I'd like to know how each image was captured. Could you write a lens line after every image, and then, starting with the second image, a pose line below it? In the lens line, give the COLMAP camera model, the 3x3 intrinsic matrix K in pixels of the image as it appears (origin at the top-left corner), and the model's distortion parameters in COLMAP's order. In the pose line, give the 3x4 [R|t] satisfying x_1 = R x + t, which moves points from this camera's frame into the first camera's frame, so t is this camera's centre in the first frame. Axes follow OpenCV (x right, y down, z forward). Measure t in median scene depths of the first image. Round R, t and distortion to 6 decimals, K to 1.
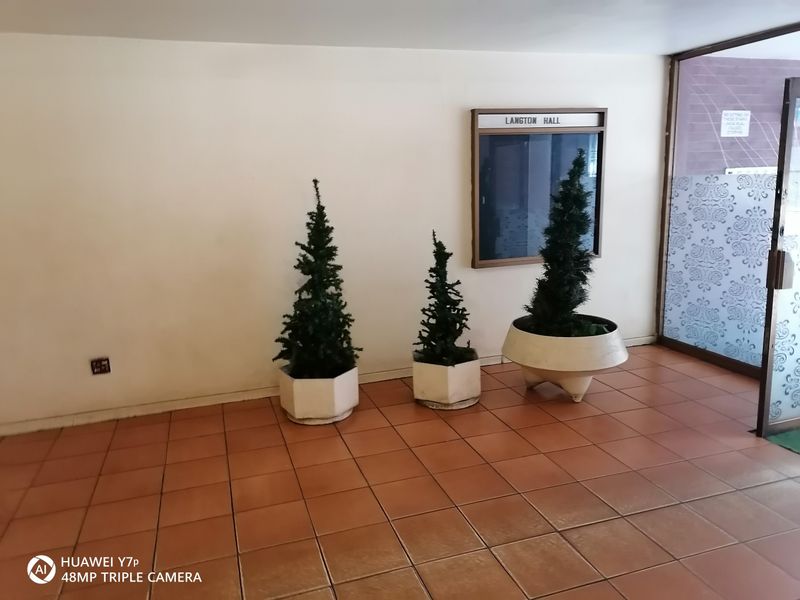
lens RADIAL K [[594.7, 0, 397.8], [0, 594.7, 297.1], [0, 0, 1]] dist [0.101314, -0.134236]
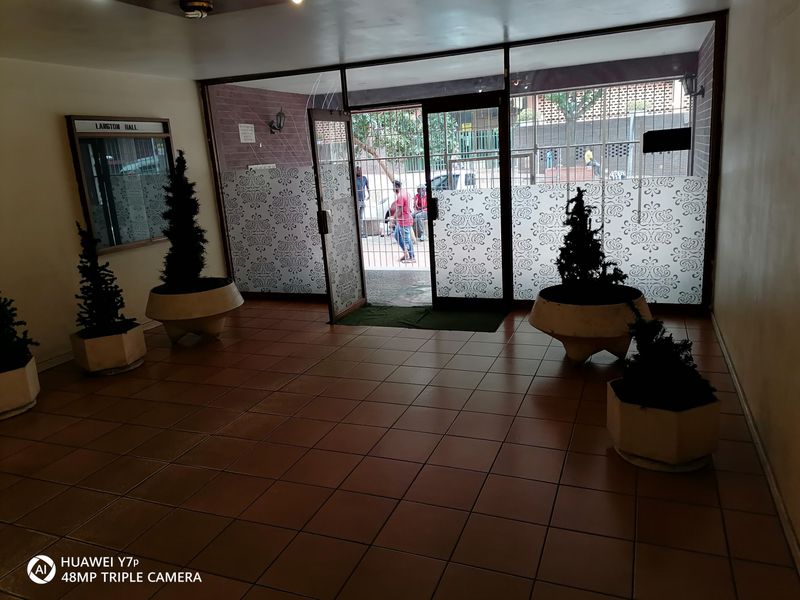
lens RADIAL K [[594.7, 0, 397.8], [0, 594.7, 297.1], [0, 0, 1]] dist [0.101314, -0.134236]
pose [[0.645325, -0.187819, 0.740459, -0.370311], [0.193317, 0.977905, 0.079567, 0.047593], [-0.739043, 0.091797, 0.667375, -0.176657]]
